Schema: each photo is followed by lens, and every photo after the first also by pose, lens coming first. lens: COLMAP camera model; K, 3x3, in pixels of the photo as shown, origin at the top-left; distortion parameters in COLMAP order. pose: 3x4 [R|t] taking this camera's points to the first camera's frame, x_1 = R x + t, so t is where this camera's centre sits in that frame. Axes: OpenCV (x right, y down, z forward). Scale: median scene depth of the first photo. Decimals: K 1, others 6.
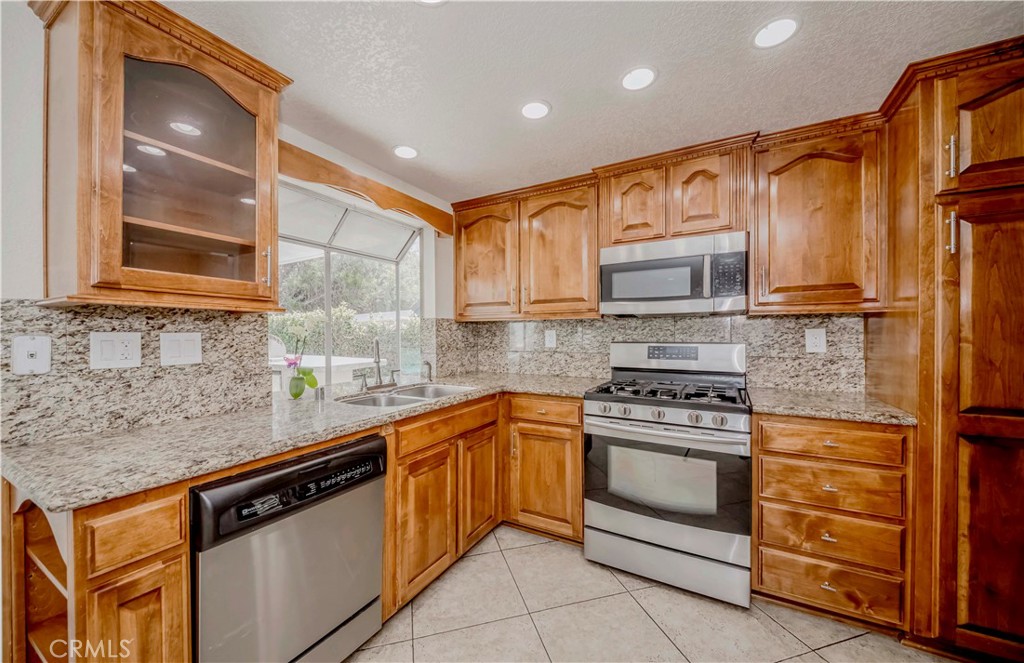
lens RADIAL K [[371.2, 0, 514.2], [0, 371.2, 335.3], [0, 0, 1]] dist [0.003446, -0.001804]
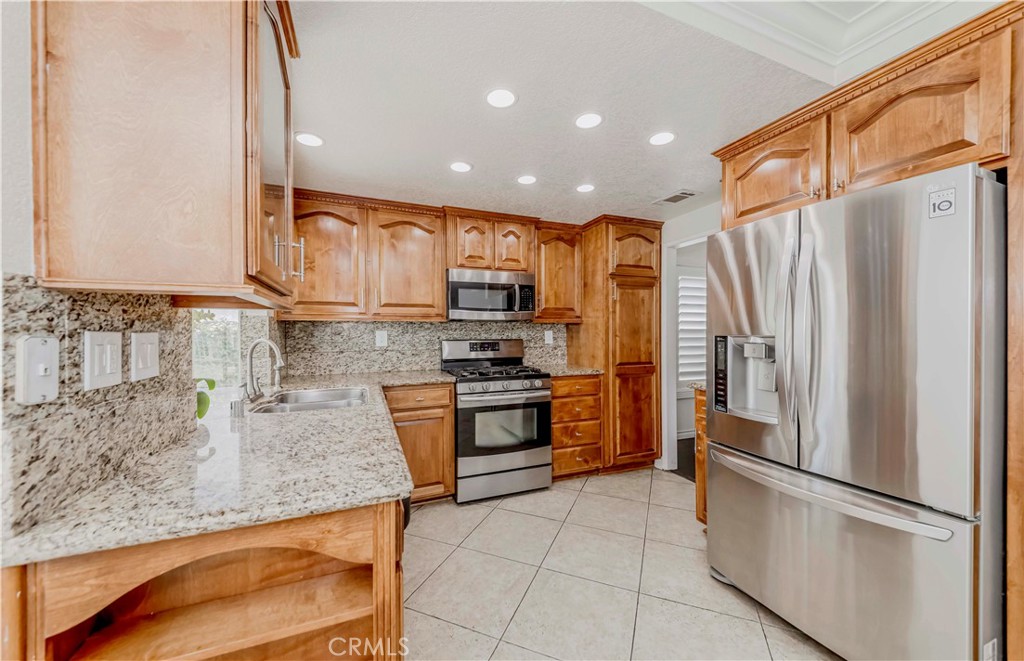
lens RADIAL K [[366.2, 0, 515.1], [0, 366.2, 332.0], [0, 0, 1]] dist [0.014180, -0.000668]
pose [[0.620928, 0.001524, 0.783866, -0.760806], [0.006195, 0.999957, -0.006852, 0.000458], [-0.783843, 0.009110, 0.620892, 0.024767]]
